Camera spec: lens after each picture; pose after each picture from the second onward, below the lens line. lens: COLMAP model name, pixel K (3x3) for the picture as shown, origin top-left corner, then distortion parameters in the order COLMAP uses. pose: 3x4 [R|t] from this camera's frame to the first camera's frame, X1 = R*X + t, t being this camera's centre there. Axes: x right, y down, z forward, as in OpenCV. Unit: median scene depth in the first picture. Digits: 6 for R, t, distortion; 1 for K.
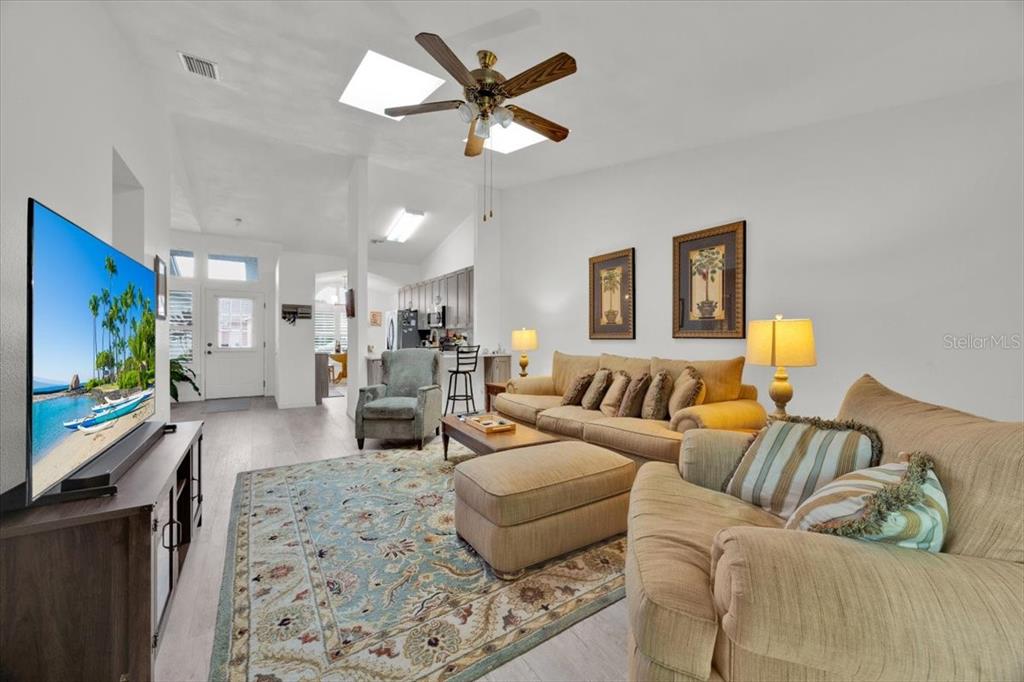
lens RADIAL K [[388.2, 0, 514.9], [0, 388.2, 341.6], [0, 0, 1]] dist [0.000216, -0.000697]
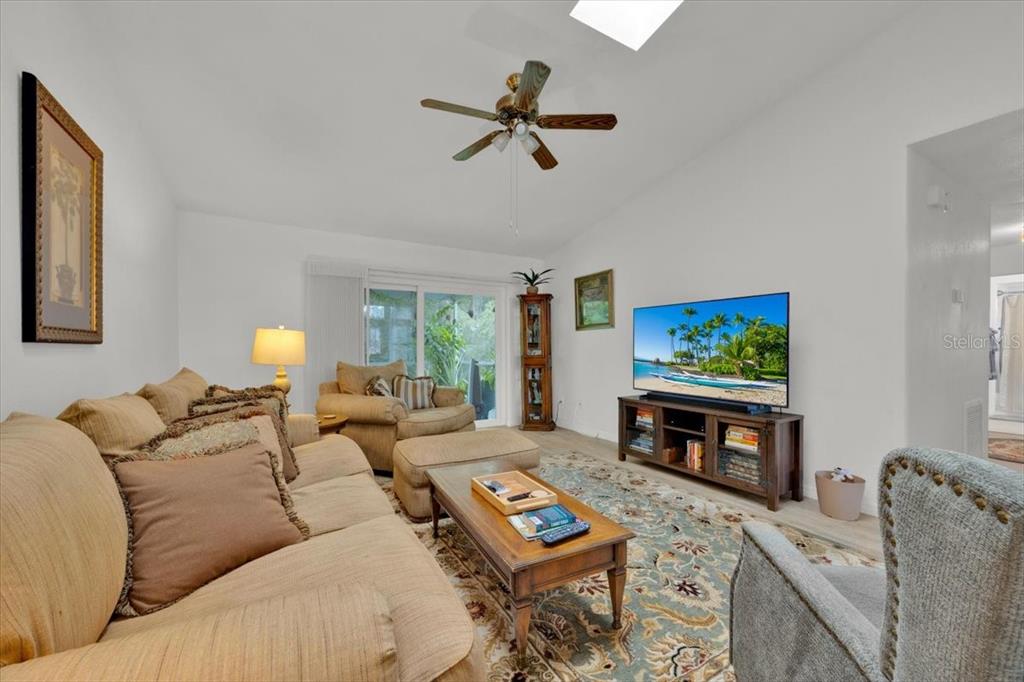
lens RADIAL K [[388.2, 0, 510.0], [0, 388.2, 346.2], [0, 0, 1]] dist [0.000216, -0.000697]
pose [[-0.997396, 0.002837, 0.072068, -0.147481], [0.002729, 0.999995, -0.001591, 0.001100], [-0.072072, -0.001390, -0.997398, 2.237542]]
